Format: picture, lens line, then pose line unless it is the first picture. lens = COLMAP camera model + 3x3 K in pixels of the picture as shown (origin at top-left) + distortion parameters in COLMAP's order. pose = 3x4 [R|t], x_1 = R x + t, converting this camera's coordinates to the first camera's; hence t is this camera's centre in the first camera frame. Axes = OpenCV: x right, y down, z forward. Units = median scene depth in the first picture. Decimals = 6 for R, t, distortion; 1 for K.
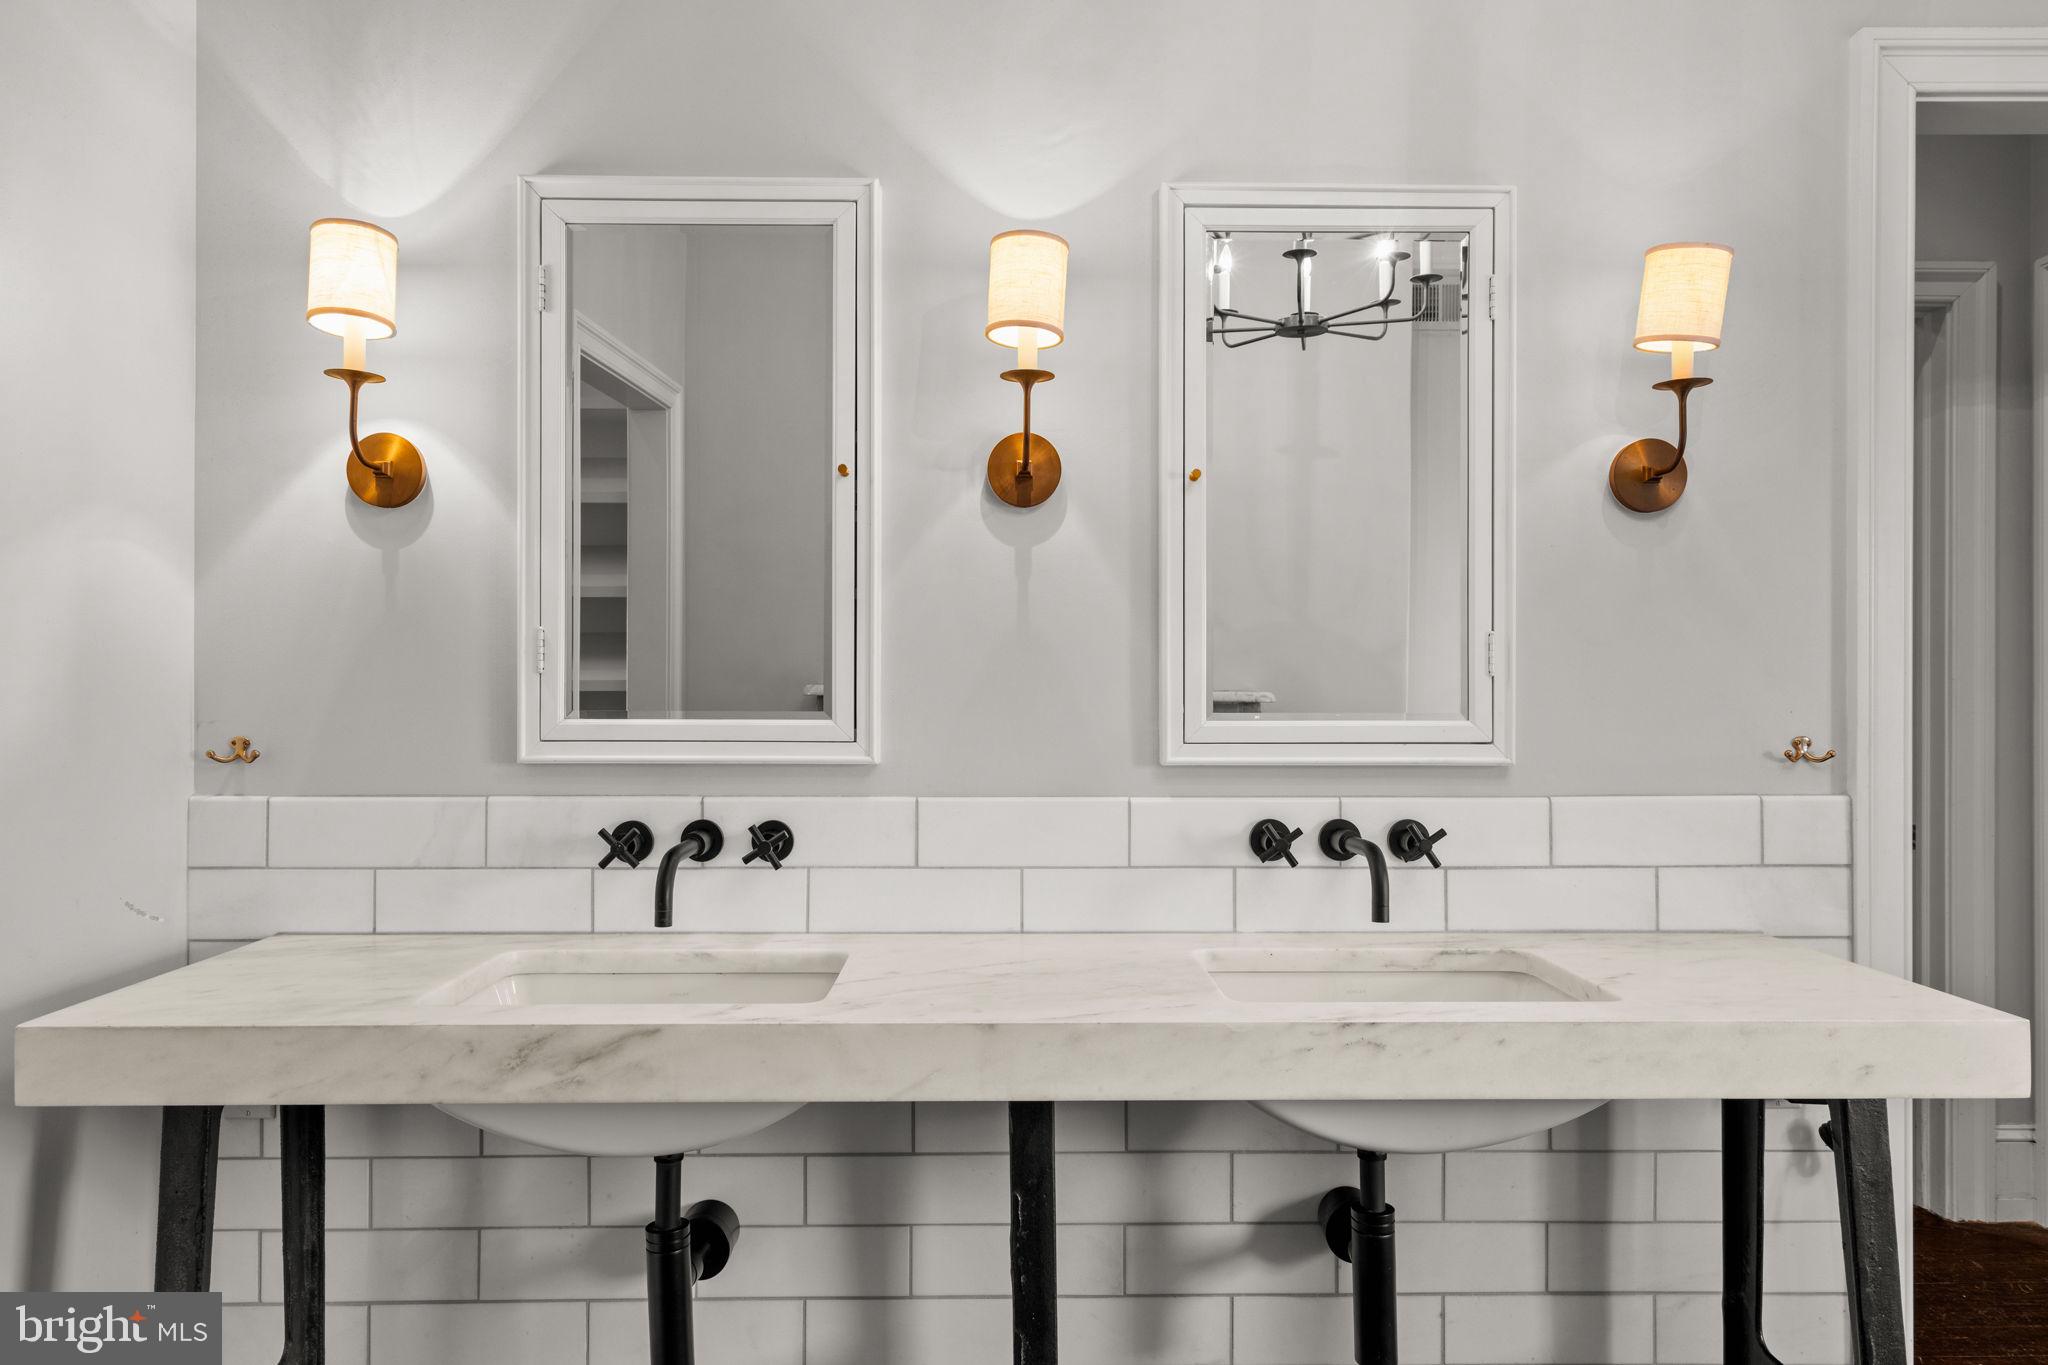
lens RADIAL K [[1524.9, 0, 1023.8], [0, 1524.9, 690.6], [0, 0, 1]] dist [-0.008793, -0.008123]
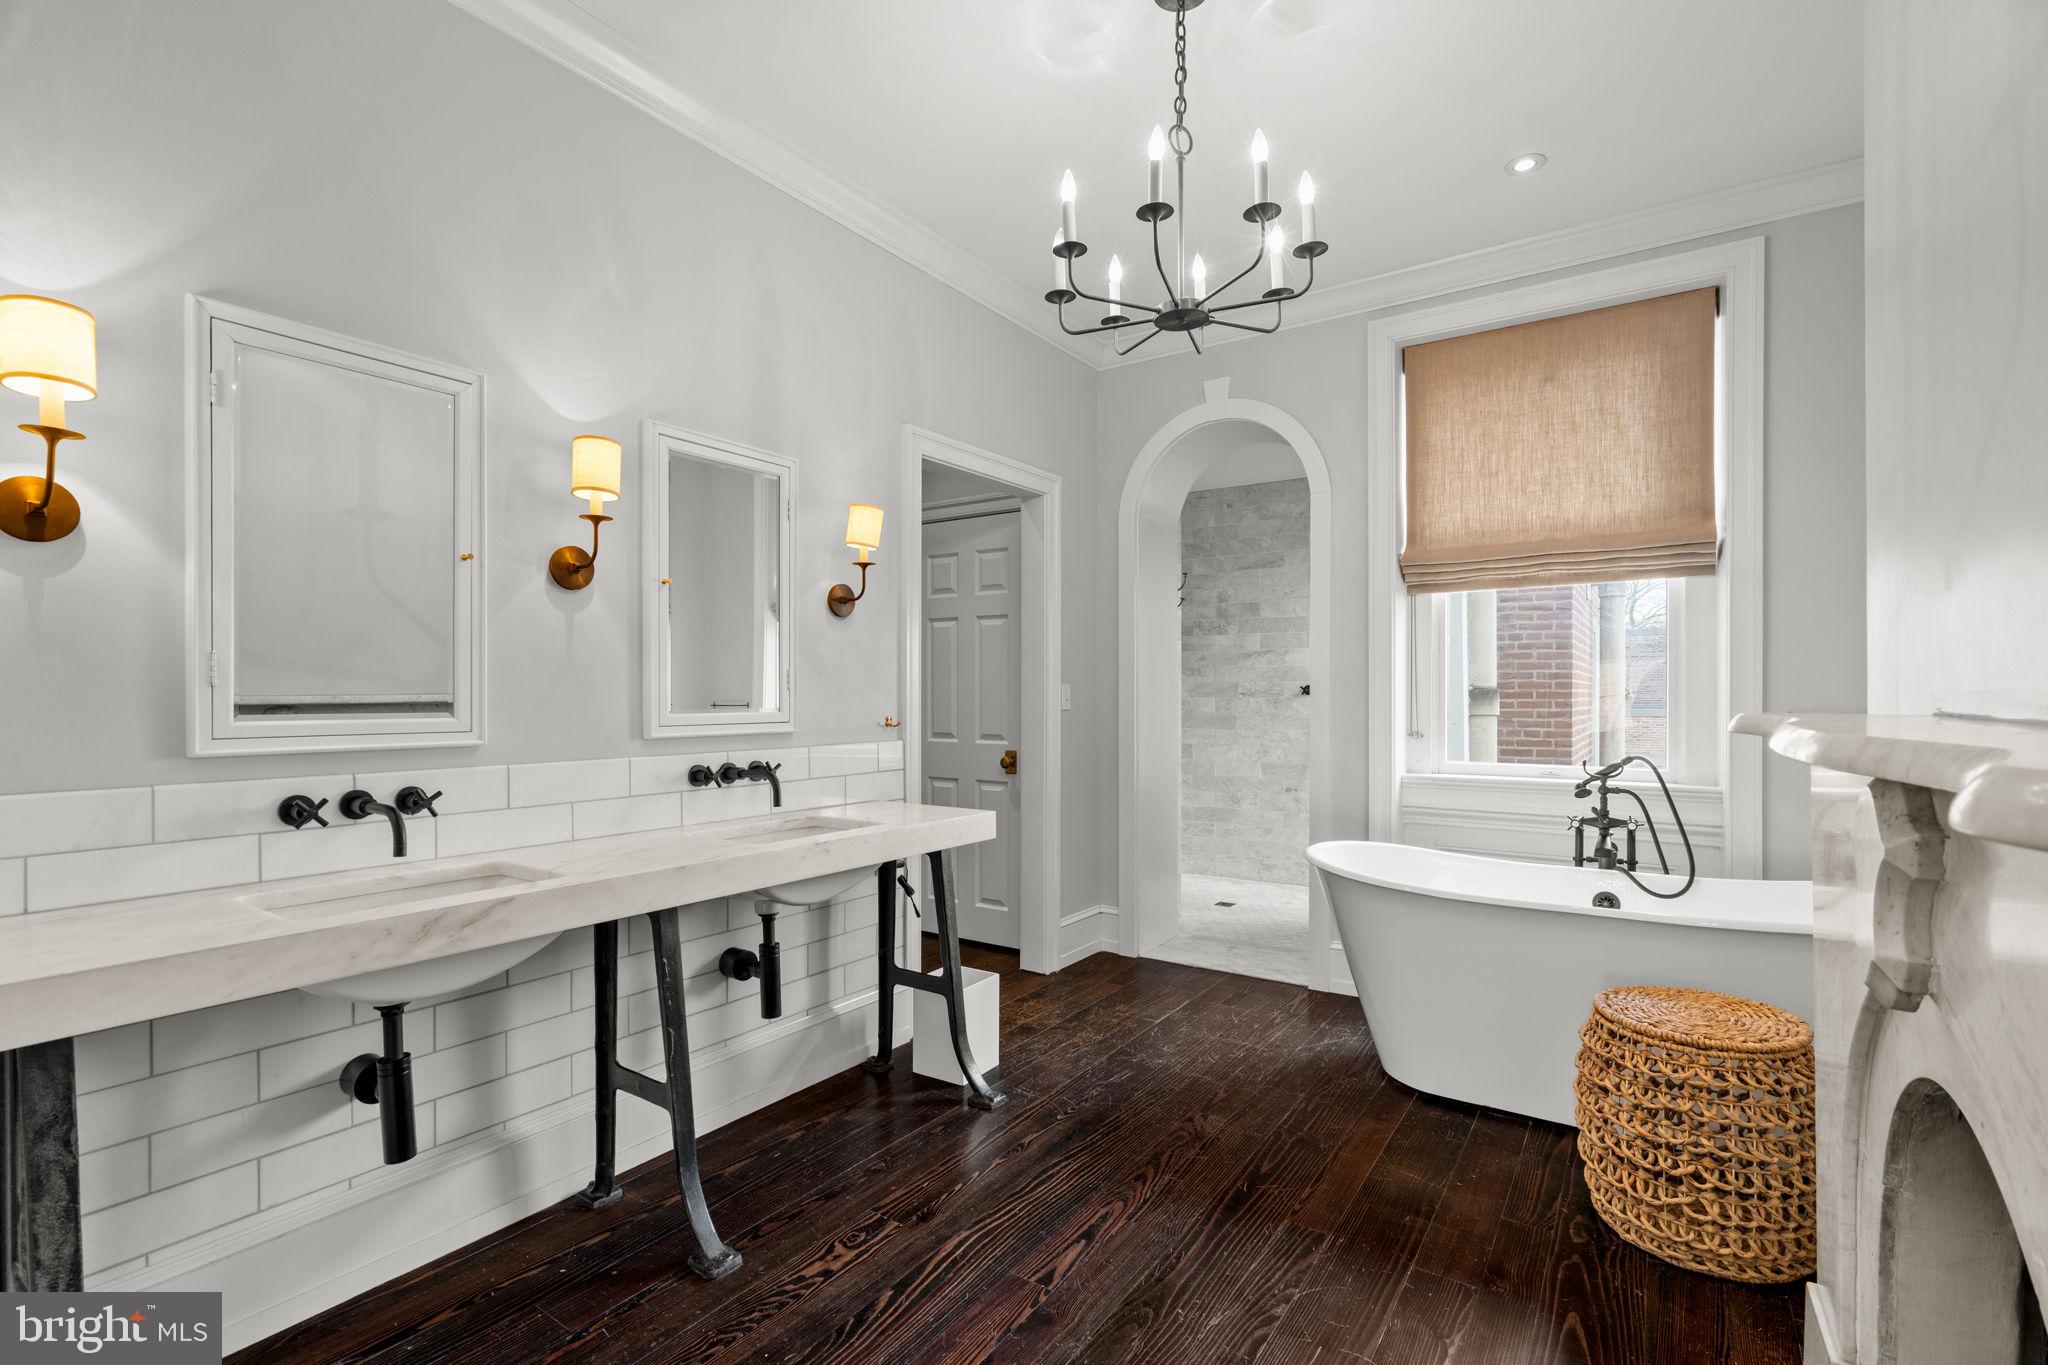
lens RADIAL K [[933.8, 0, 1035.7], [0, 933.8, 702.6], [0, 0, 1]] dist [-0.003272, 0.000365]
pose [[0.574148, -0.008208, 0.818710, -0.553214], [0.003318, 0.999965, 0.007699, -0.001614], [-0.818745, -0.001704, 0.574155, -0.023002]]
